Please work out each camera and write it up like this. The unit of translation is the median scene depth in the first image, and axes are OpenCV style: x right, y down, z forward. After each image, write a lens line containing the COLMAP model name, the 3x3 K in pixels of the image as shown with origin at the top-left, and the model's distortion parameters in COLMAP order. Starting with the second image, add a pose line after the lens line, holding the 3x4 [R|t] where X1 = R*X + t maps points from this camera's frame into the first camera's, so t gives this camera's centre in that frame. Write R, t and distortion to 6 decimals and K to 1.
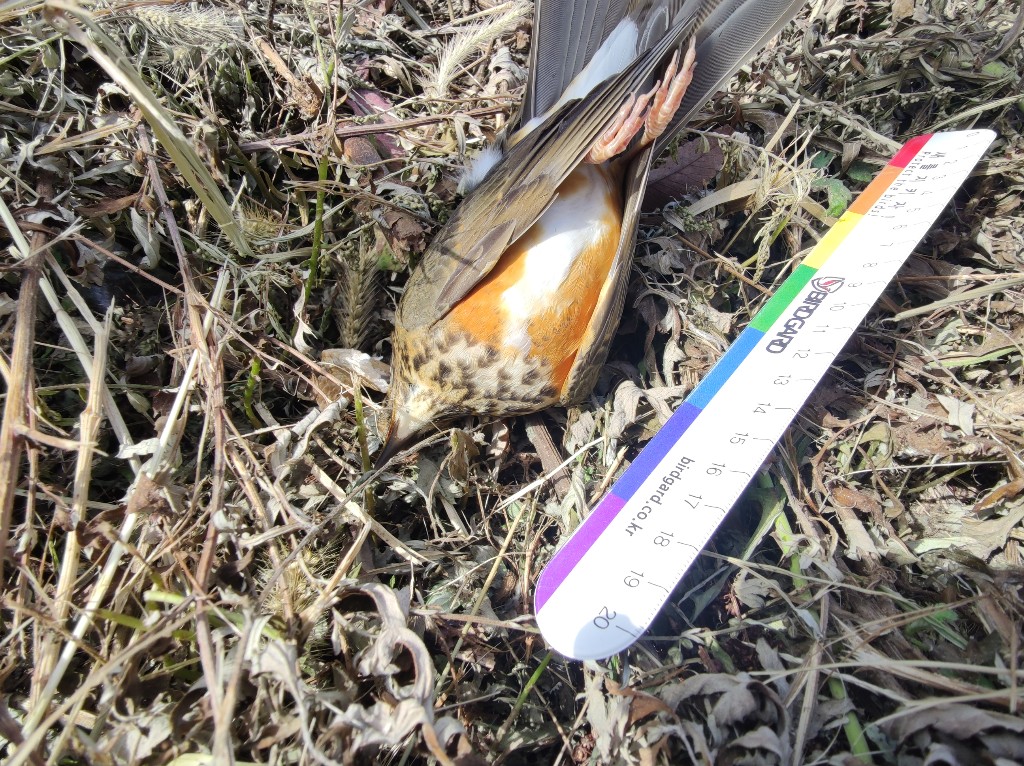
lens RADIAL K [[537.7, 0, 528.1], [0, 537.7, 383.5], [0, 0, 1]] dist [0.011033, 0.001872]
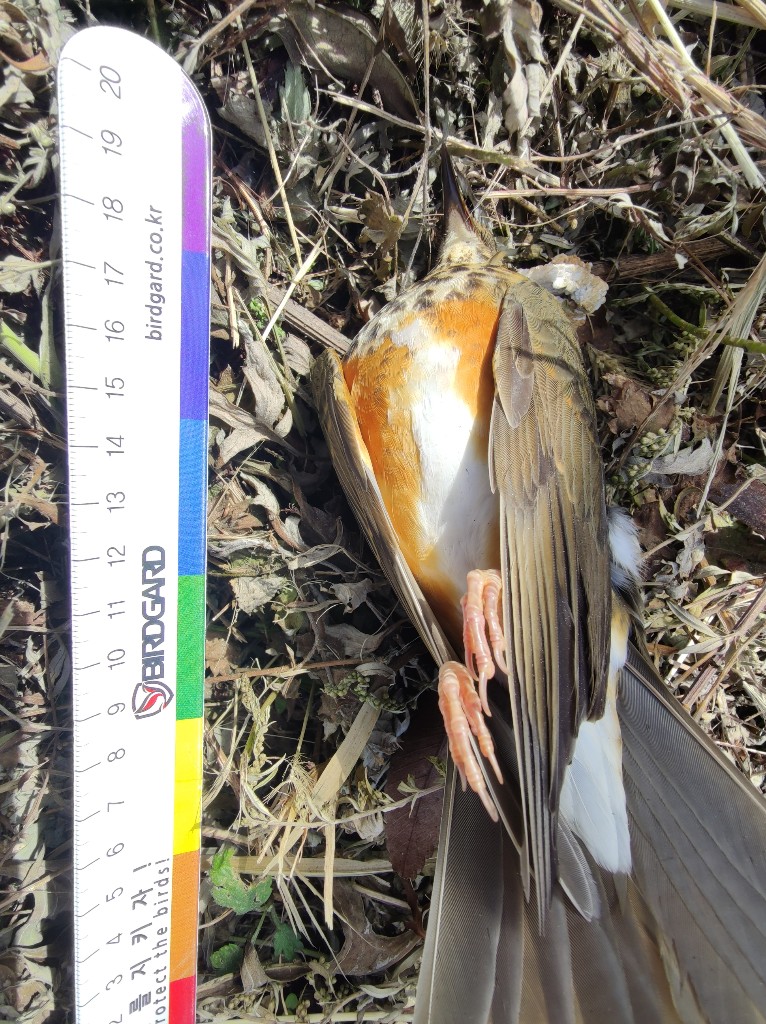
lens RADIAL K [[537.7, 0, 383.0], [0, 537.7, 512.0], [0, 0, 1]] dist [0.011033, 0.001872]
pose [[-0.779482, 0.623730, -0.058038, 0.205112], [-0.605503, -0.726465, 0.324984, -0.469121], [0.160539, 0.288462, 0.943937, 0.298412]]
